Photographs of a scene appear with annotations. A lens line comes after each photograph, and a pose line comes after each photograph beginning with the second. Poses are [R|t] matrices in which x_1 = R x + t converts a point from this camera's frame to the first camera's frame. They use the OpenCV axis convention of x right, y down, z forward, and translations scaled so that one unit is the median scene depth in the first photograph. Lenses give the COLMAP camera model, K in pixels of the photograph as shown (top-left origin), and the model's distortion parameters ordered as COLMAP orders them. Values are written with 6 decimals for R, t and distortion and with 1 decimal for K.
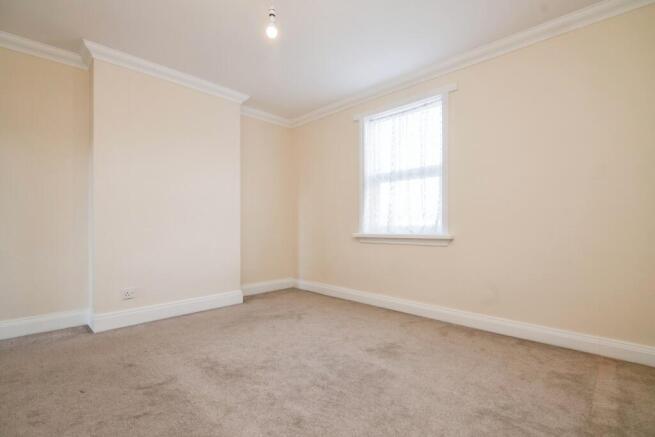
lens RADIAL K [[307.6, 0, 328.0], [0, 307.6, 238.6], [0, 0, 1]] dist [-0.018162, 0.000042]
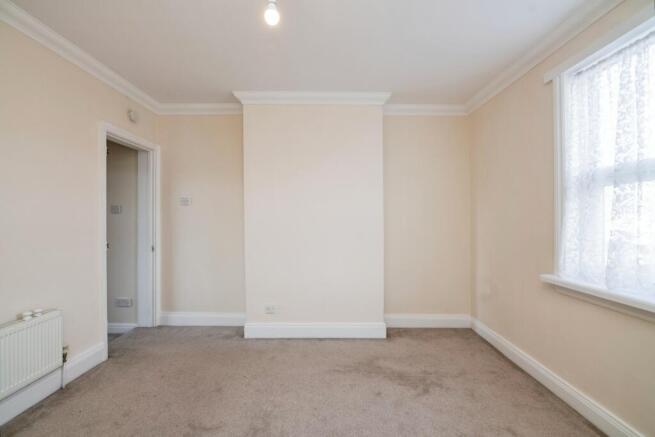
lens RADIAL K [[301.0, 0, 327.7], [0, 301.0, 224.9], [0, 0, 1]] dist [-0.024165, -0.000145]
pose [[0.695892, 0.020446, -0.717856, 0.217149], [-0.031771, 0.999492, -0.002331, -0.104423], [0.717444, 0.024430, 0.696188, 0.333234]]
